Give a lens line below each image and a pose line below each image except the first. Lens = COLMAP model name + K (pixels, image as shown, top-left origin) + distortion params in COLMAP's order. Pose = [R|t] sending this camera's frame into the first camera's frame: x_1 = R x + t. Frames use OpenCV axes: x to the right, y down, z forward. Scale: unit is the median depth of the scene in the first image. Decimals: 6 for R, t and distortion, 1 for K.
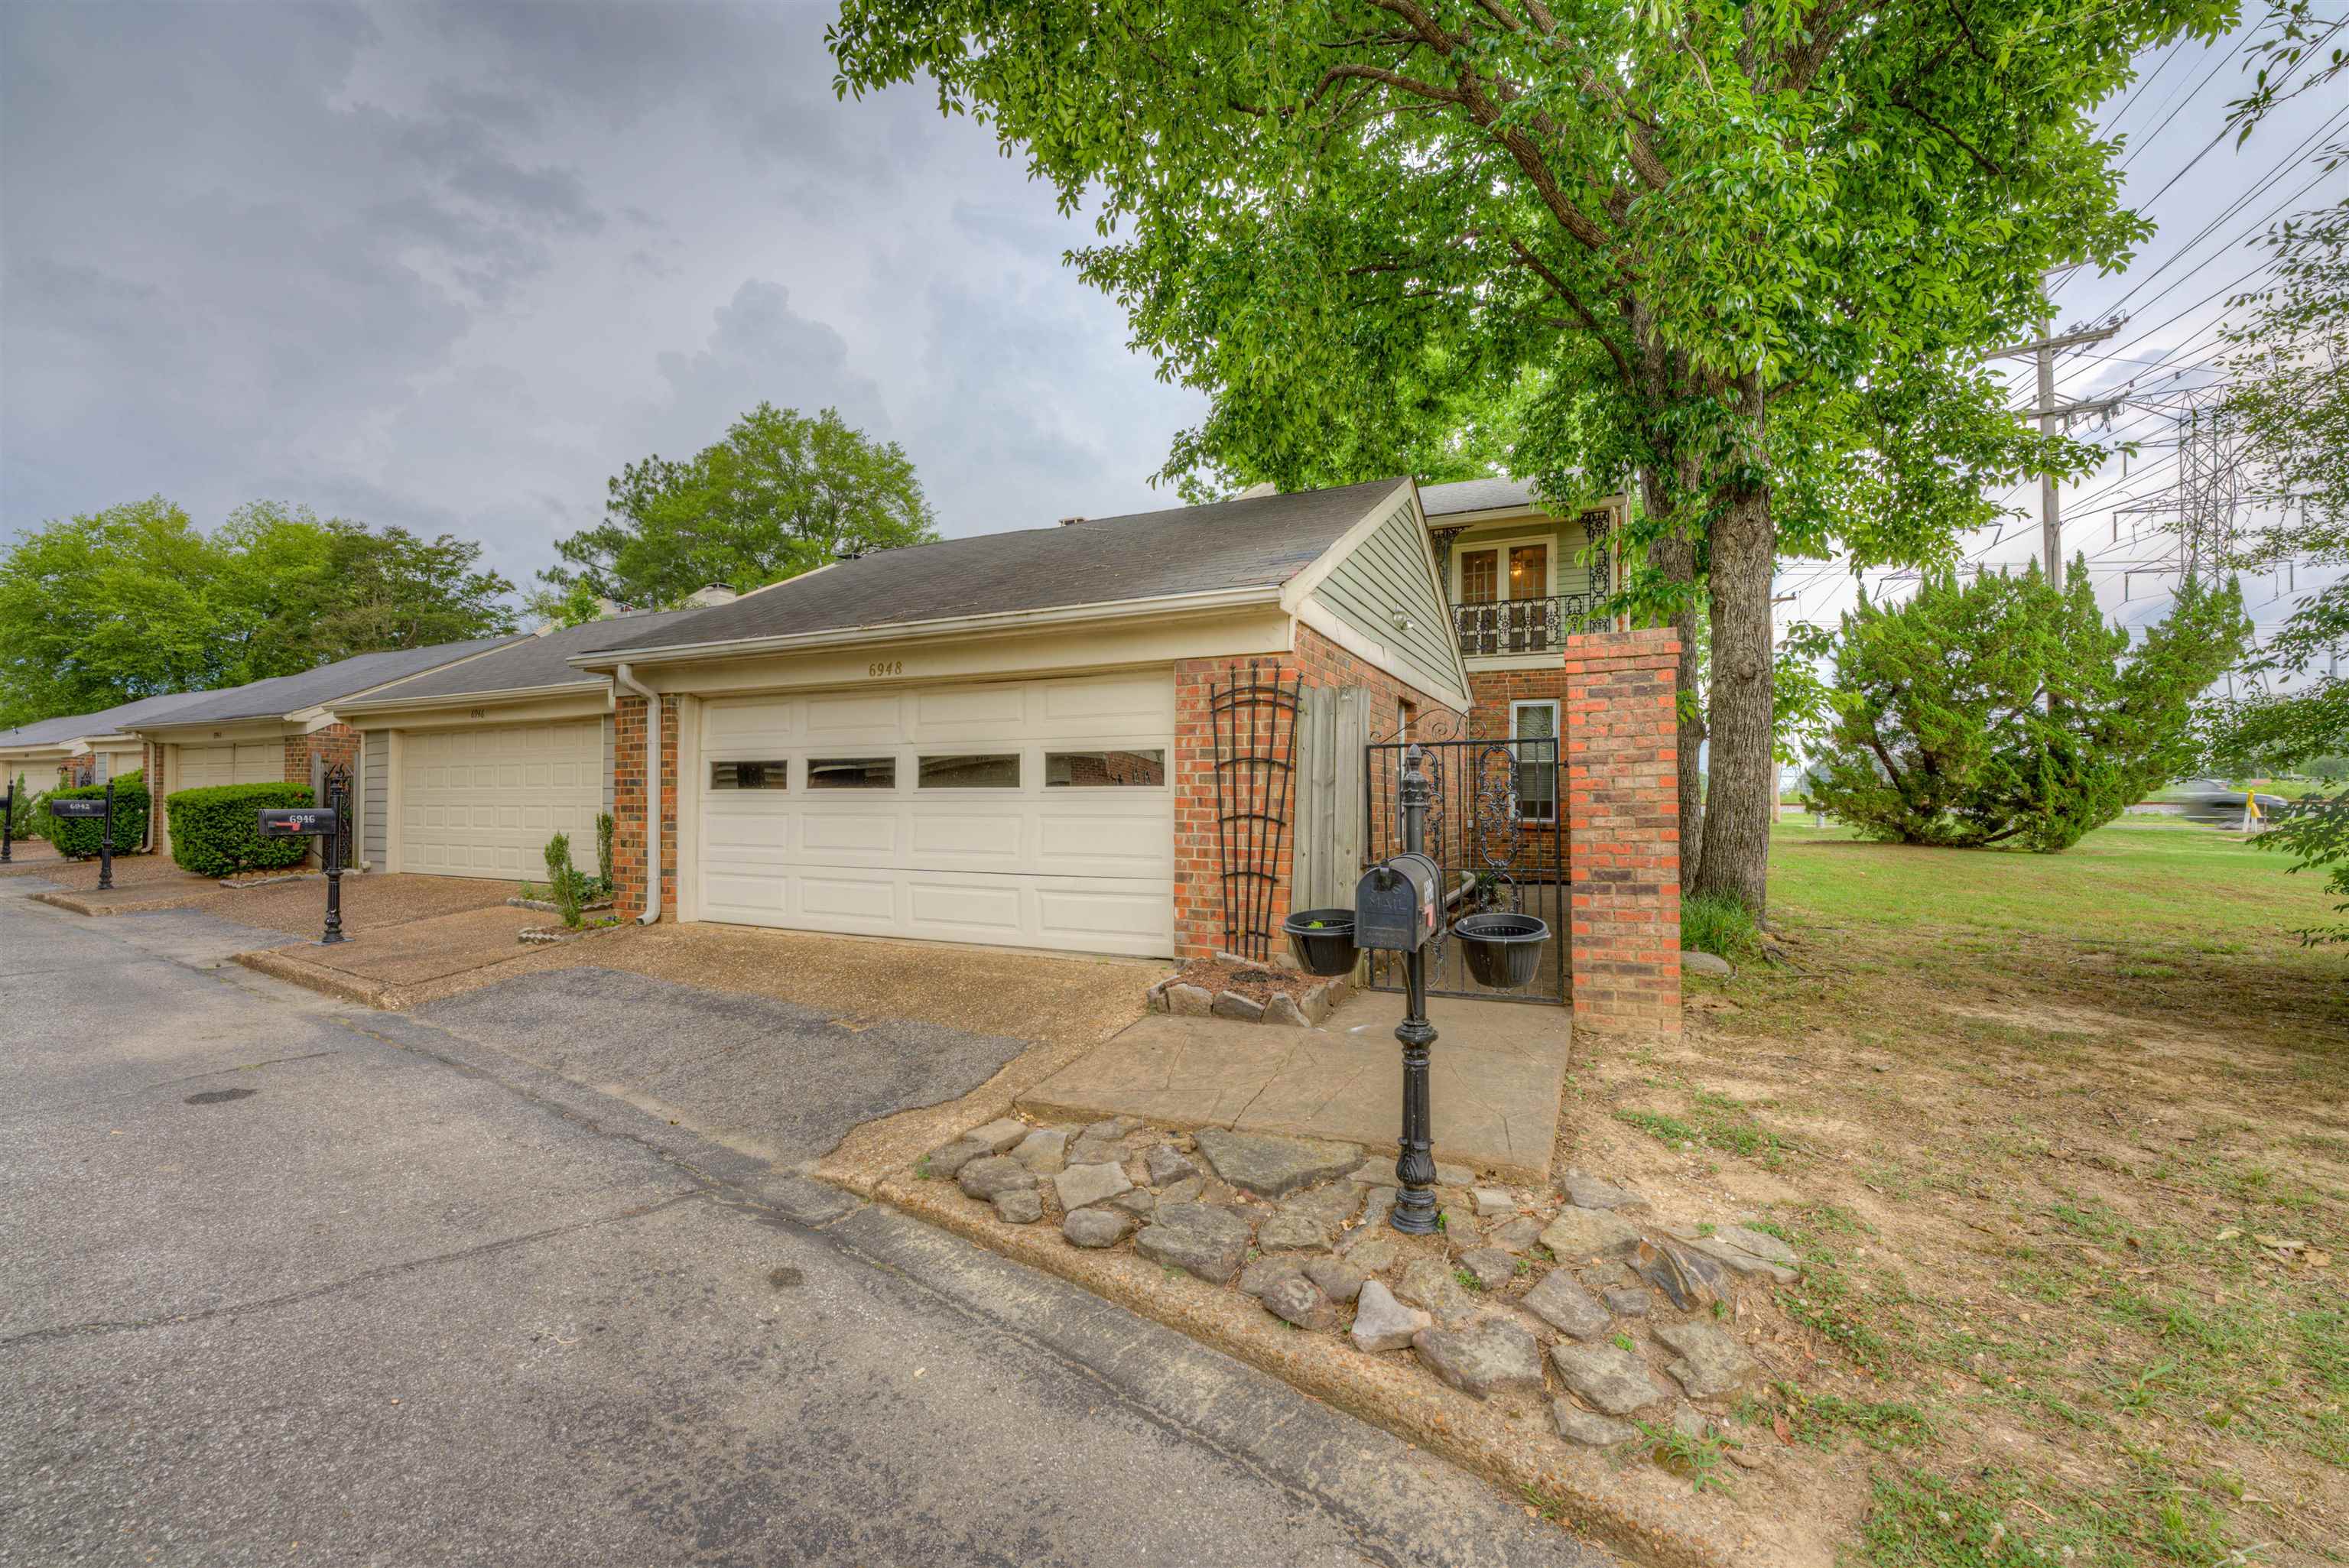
lens RADIAL K [[961.3, 0, 1162.2], [0, 961.3, 791.8], [0, 0, 1]] dist [-0.024763, 0.002256]
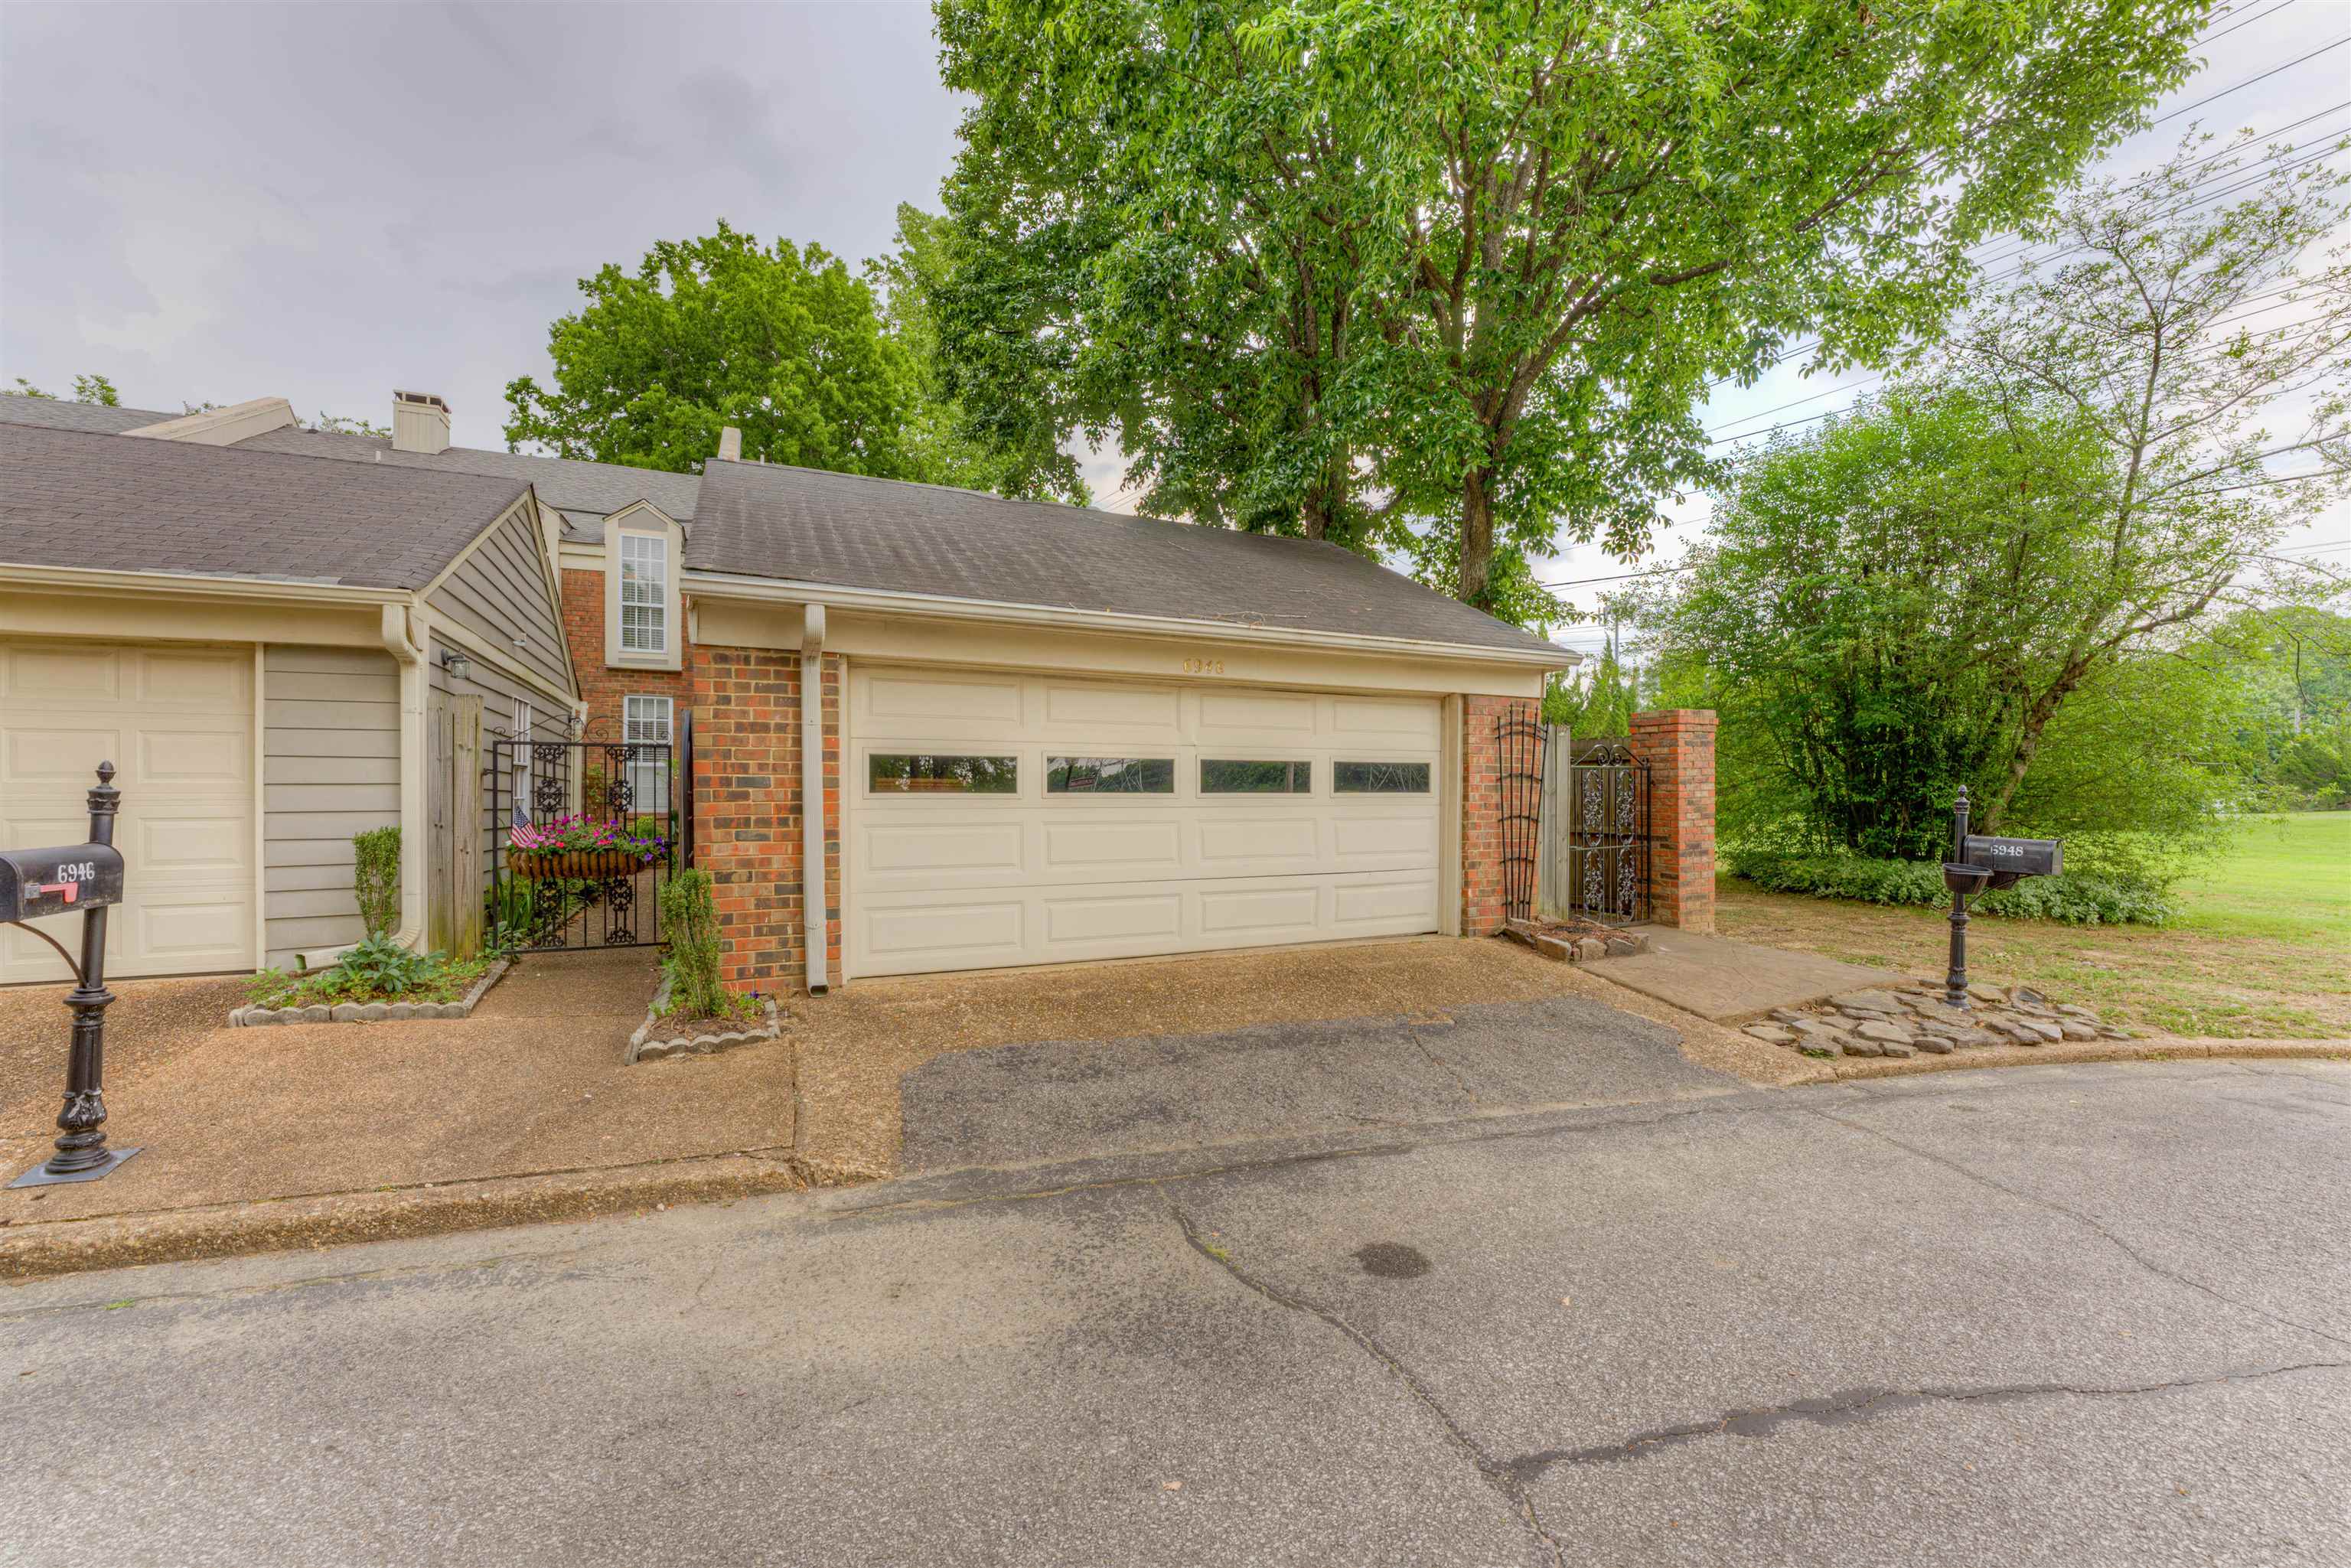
lens RADIAL K [[962.1, 0, 1161.1], [0, 962.1, 787.8], [0, 0, 1]] dist [-0.024763, 0.002256]
pose [[0.627237, 0.003012, 0.778823, -1.269171], [-0.007275, 0.999972, 0.001991, -0.014091], [-0.778795, -0.006914, 0.627241, 0.538314]]
